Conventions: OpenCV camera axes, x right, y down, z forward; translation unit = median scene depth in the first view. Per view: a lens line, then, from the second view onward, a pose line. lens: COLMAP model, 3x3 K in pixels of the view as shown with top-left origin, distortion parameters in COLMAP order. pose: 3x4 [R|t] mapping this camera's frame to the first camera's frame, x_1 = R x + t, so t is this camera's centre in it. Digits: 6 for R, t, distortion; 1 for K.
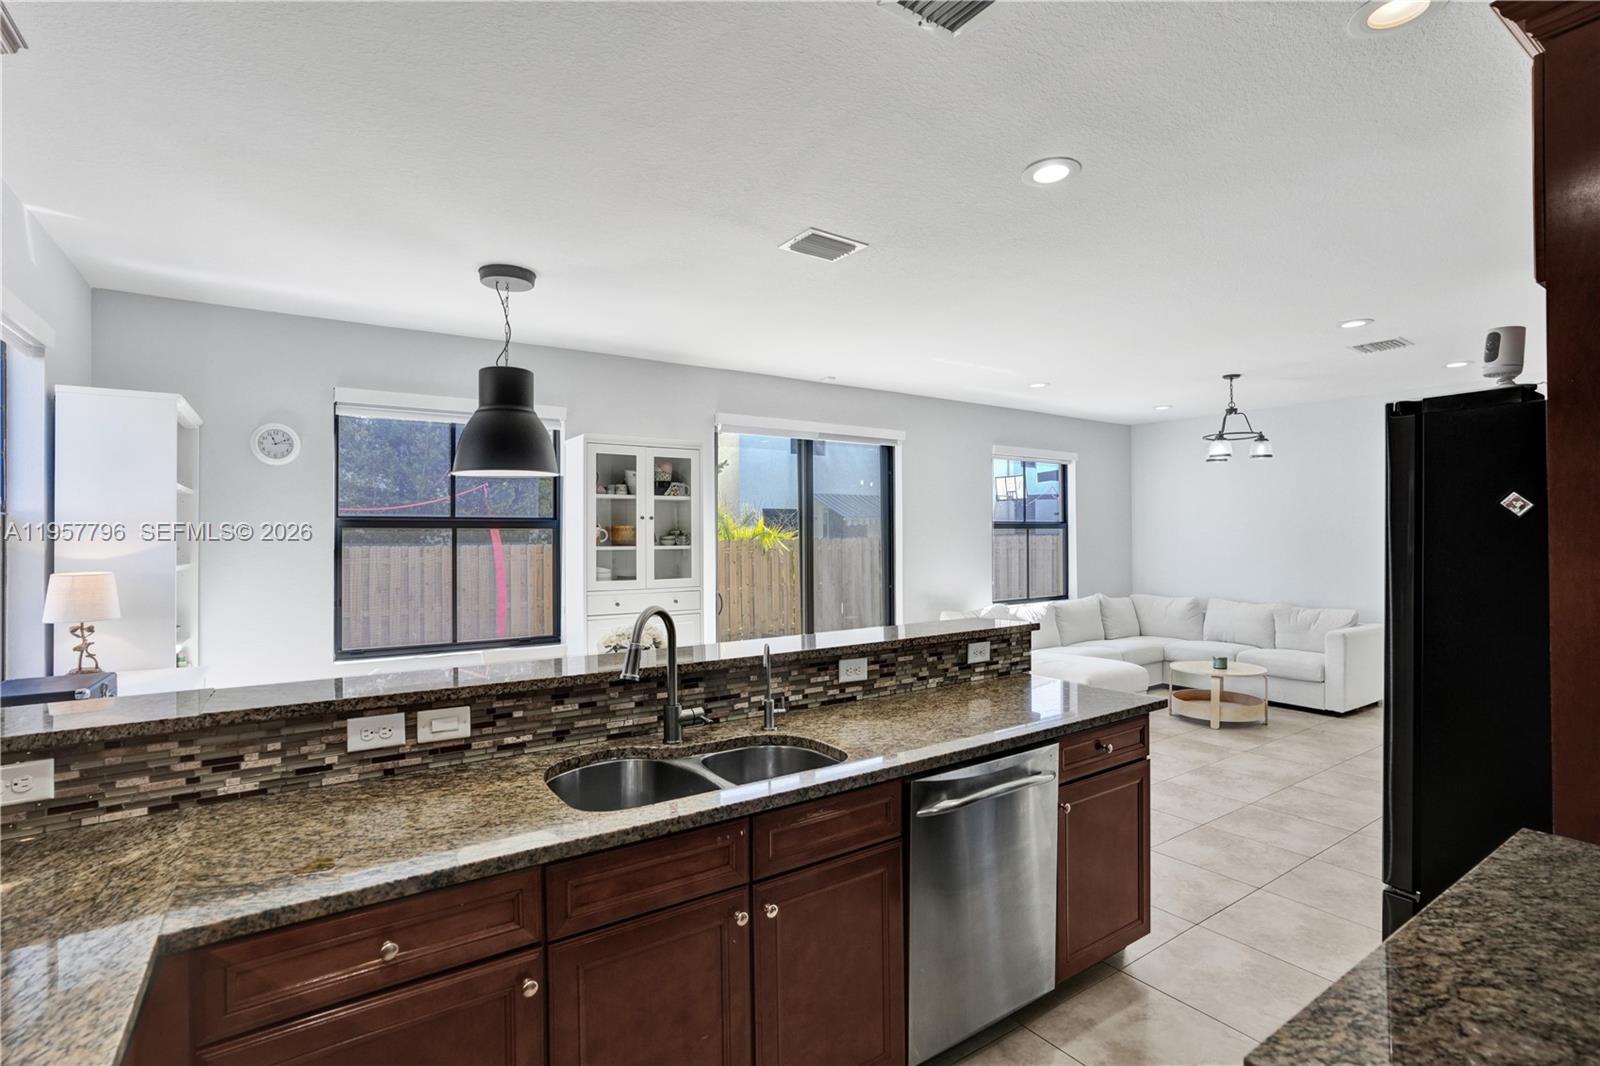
lens RADIAL K [[754.3, 0, 789.8], [0, 754.3, 526.3], [0, 0, 1]] dist [-0.035533, 0.000053]
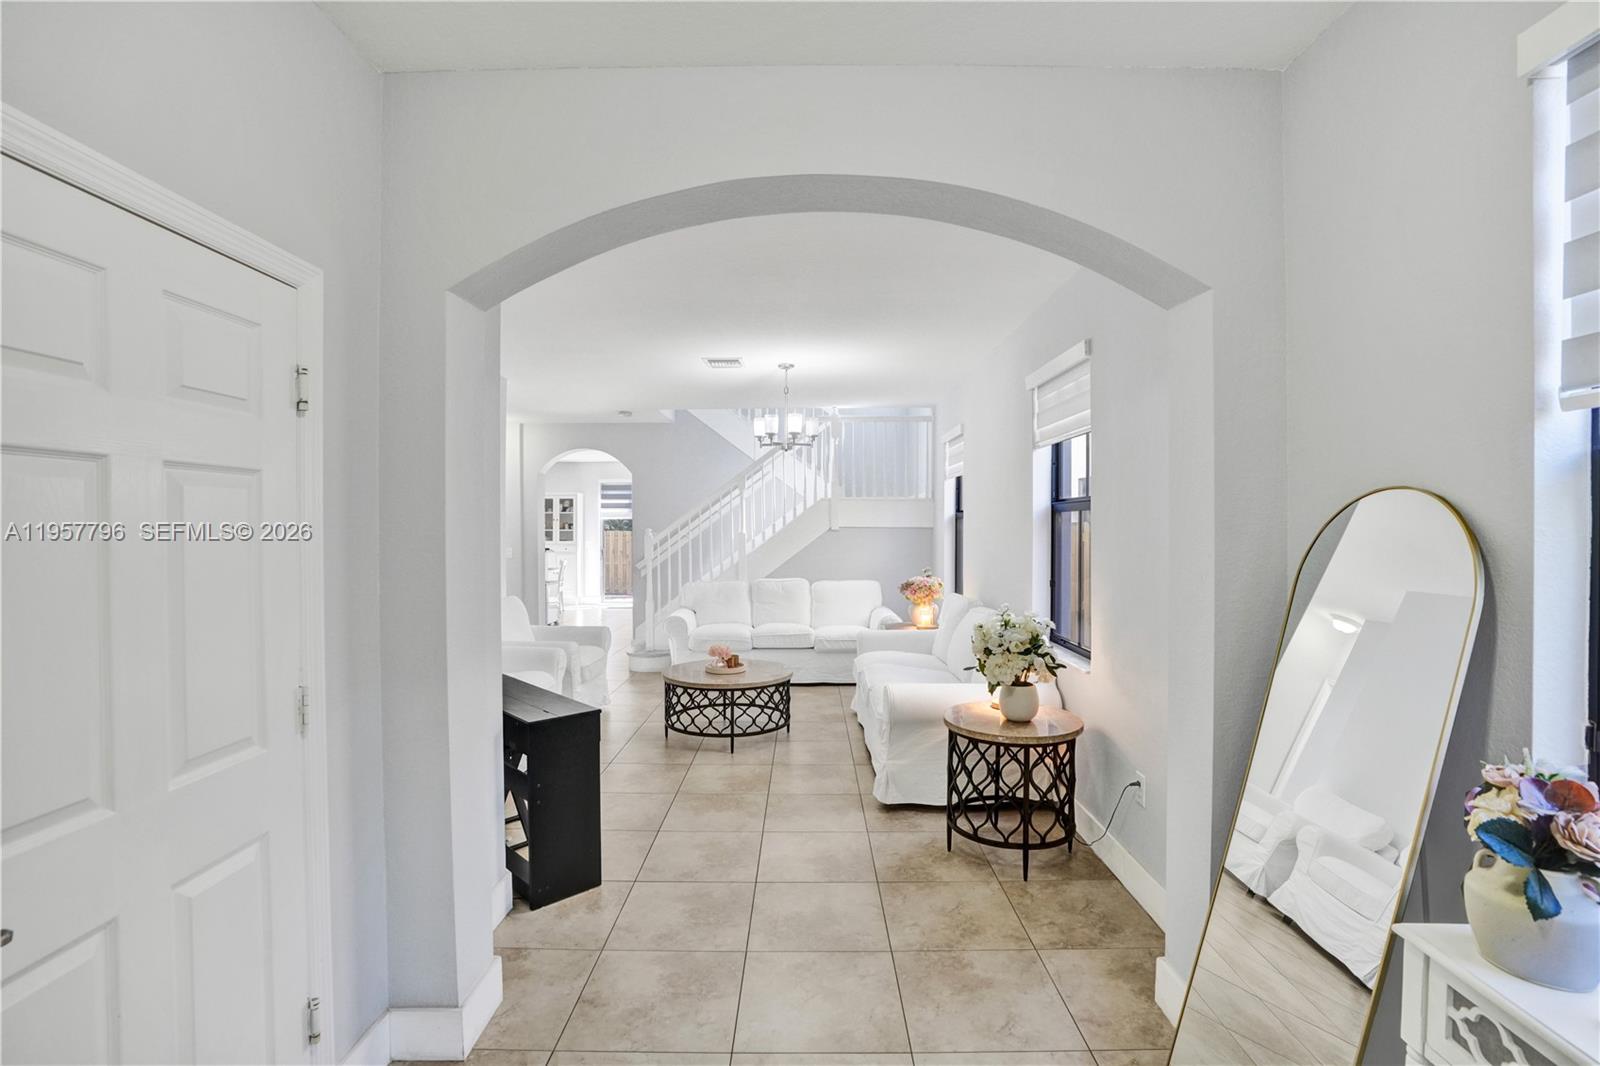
lens RADIAL K [[754.3, 0, 789.8], [0, 754.3, 526.3], [0, 0, 1]] dist [-0.035533, 0.000053]
pose [[0.822449, 0.005892, -0.568809, 2.015009], [0.001063, 0.999929, 0.011895, -0.018760], [0.568838, -0.010388, 0.822384, -0.797613]]
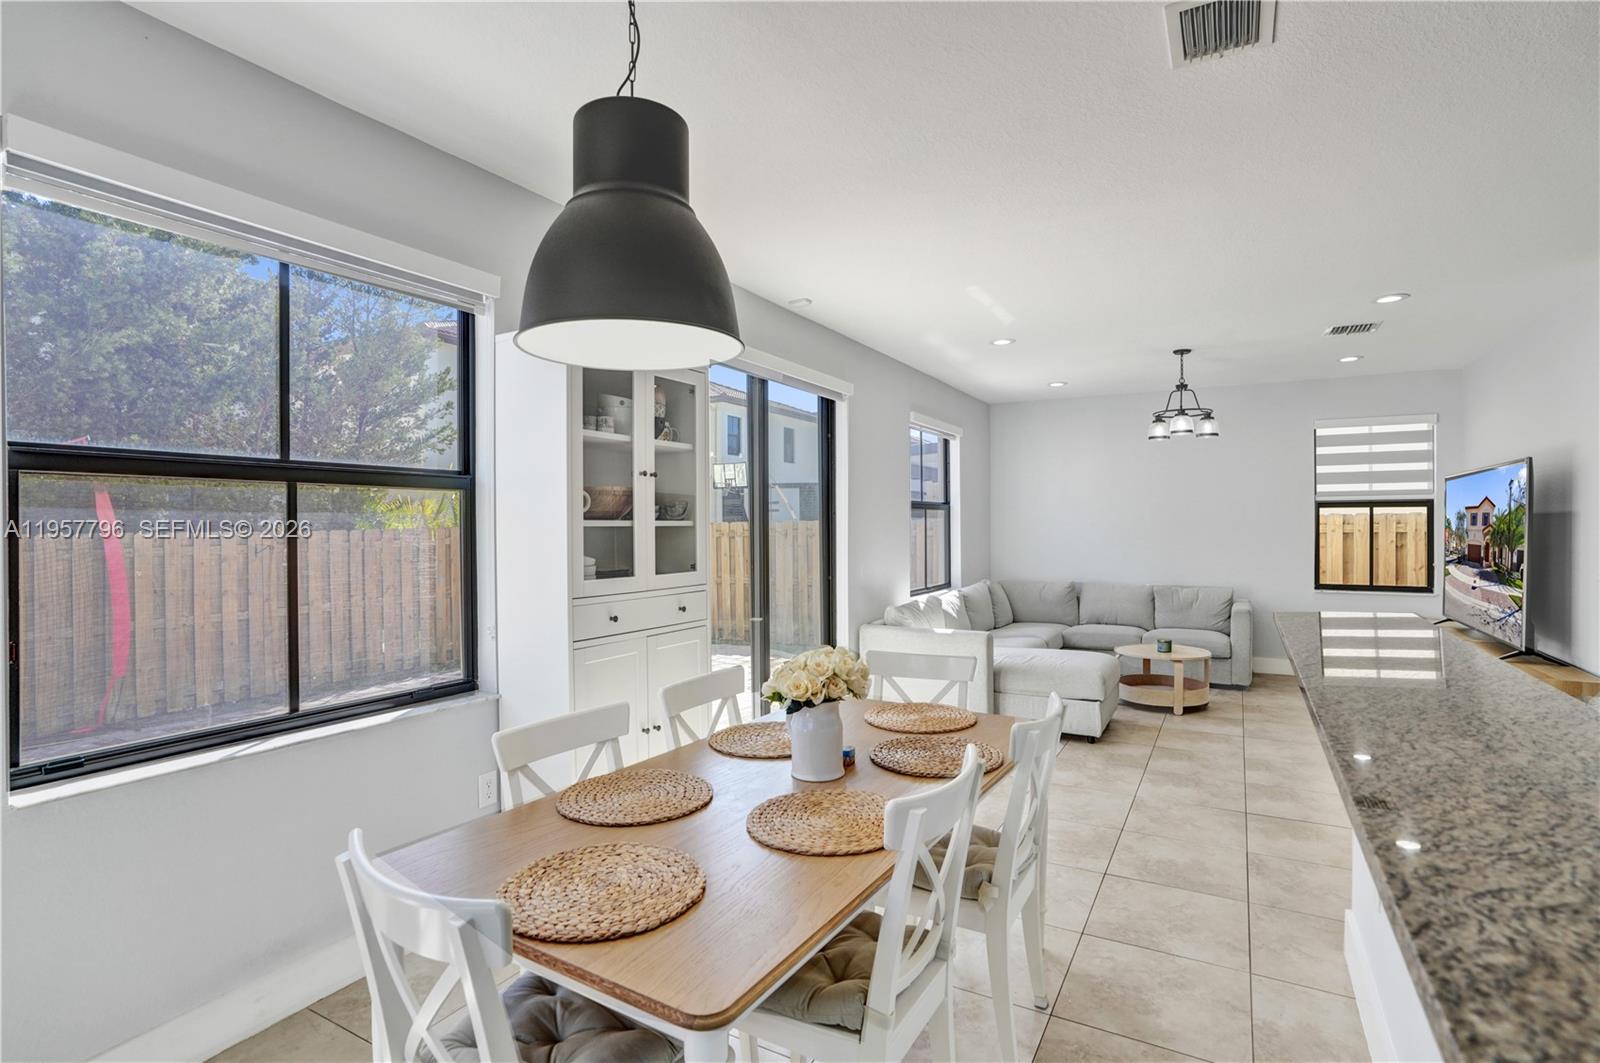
lens RADIAL K [[779.7, 0, 800.0], [0, 779.7, 531.5], [0, 0, 1]] dist [-0.015979, 0.000109]
pose [[0.888989, -0.002999, 0.457919, -0.341166], [-0.004398, 0.999877, 0.015086, 0.022729], [-0.457908, -0.015425, 0.888866, 0.350748]]
